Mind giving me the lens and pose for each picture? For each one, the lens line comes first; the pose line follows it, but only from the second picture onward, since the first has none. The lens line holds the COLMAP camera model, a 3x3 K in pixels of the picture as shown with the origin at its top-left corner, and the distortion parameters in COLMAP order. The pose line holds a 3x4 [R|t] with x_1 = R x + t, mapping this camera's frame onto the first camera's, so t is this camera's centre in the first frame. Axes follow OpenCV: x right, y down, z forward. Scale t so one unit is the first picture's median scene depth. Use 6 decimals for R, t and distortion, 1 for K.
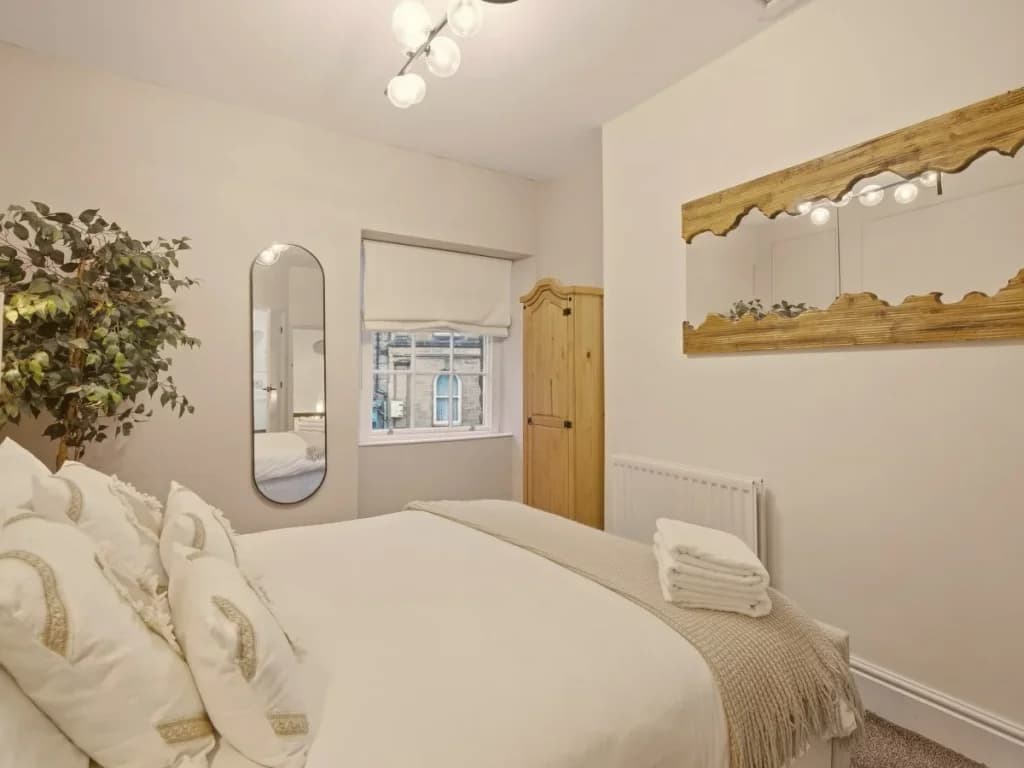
lens RADIAL K [[522.7, 0, 509.9], [0, 522.7, 376.0], [0, 0, 1]] dist [-0.002054, -0.001474]
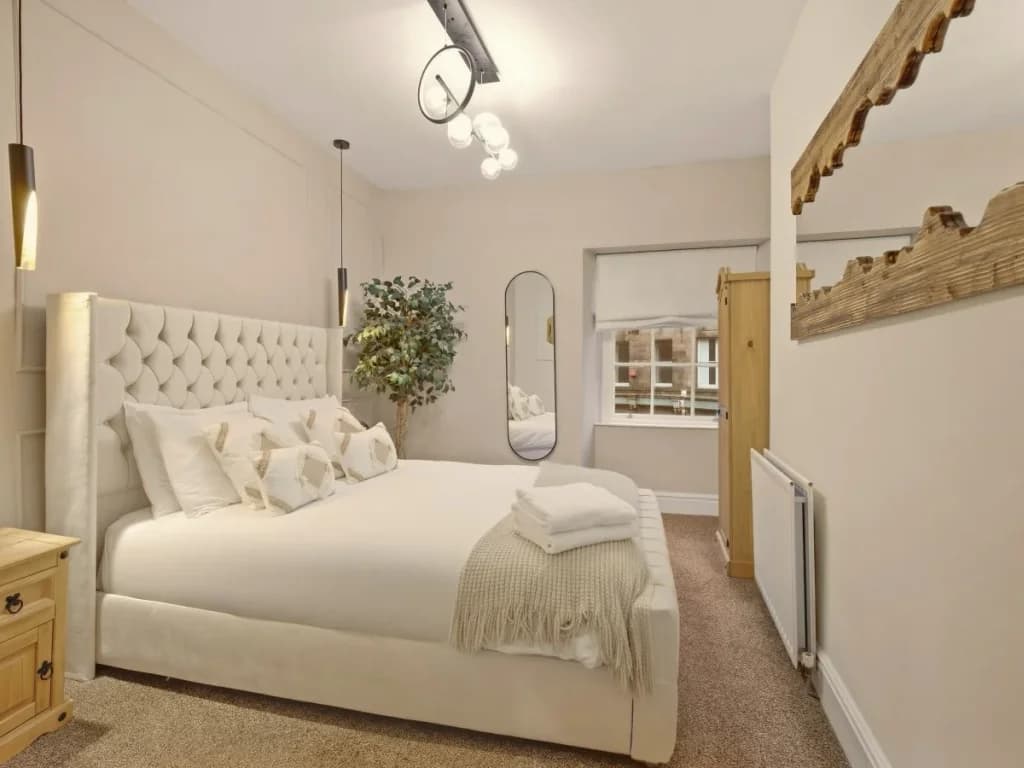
lens RADIAL K [[522.7, 0, 509.9], [0, 522.7, 376.0], [0, 0, 1]] dist [-0.002054, -0.001474]
pose [[0.676412, 0.005617, -0.736502, 0.788834], [0.003258, 0.999938, 0.010618, 0.009873], [0.736517, -0.009582, 0.676352, 0.043105]]
